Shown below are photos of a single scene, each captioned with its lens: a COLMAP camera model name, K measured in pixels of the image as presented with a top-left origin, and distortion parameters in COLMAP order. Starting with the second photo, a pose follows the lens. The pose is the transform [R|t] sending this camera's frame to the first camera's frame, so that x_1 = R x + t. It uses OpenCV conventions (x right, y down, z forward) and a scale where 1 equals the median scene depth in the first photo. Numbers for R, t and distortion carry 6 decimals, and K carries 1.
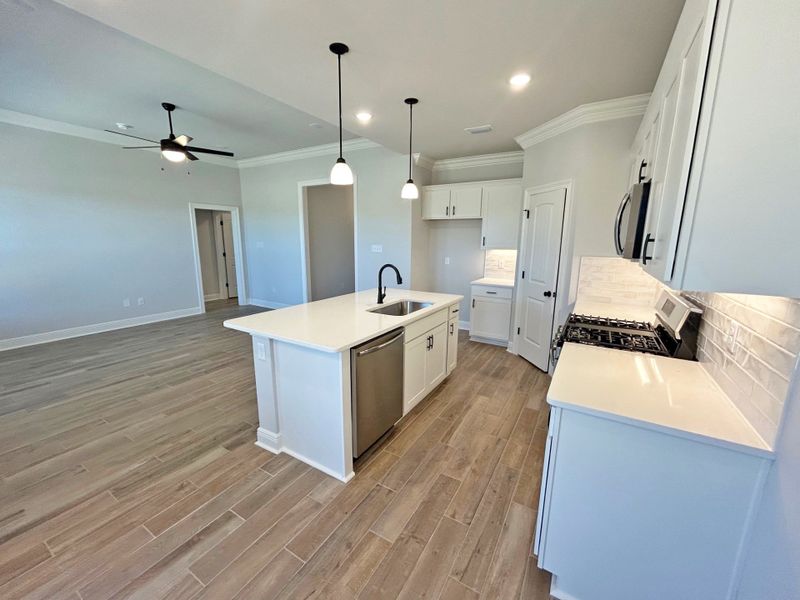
lens RADIAL K [[323.2, 0, 399.3], [0, 323.2, 299.7], [0, 0, 1]] dist [0.000952, -0.000050]
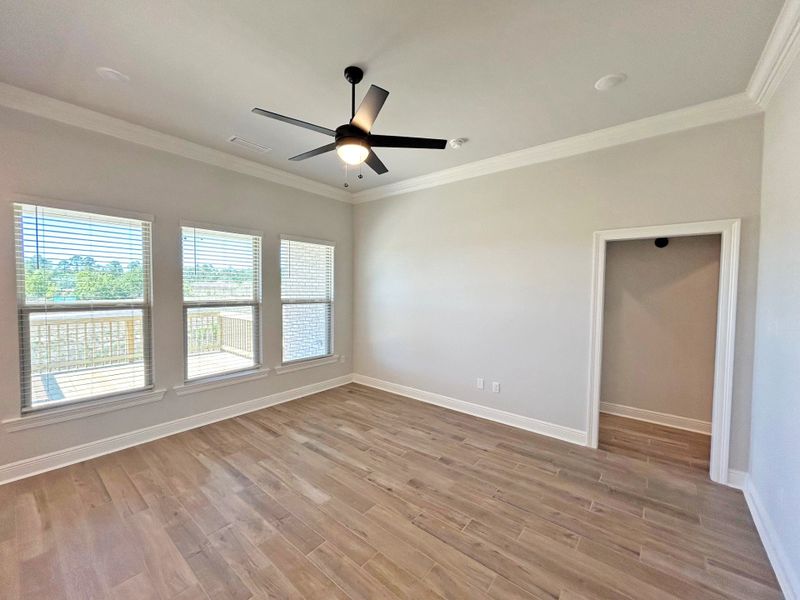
lens RADIAL K [[323.2, 0, 401.6], [0, 323.2, 300.4], [0, 0, 1]] dist [0.000952, -0.000050]
pose [[-0.143367, 0.026622, -0.989311, -0.140737], [-0.198228, 0.978608, 0.055061, -0.256472], [0.969614, 0.204004, -0.135023, 1.271414]]
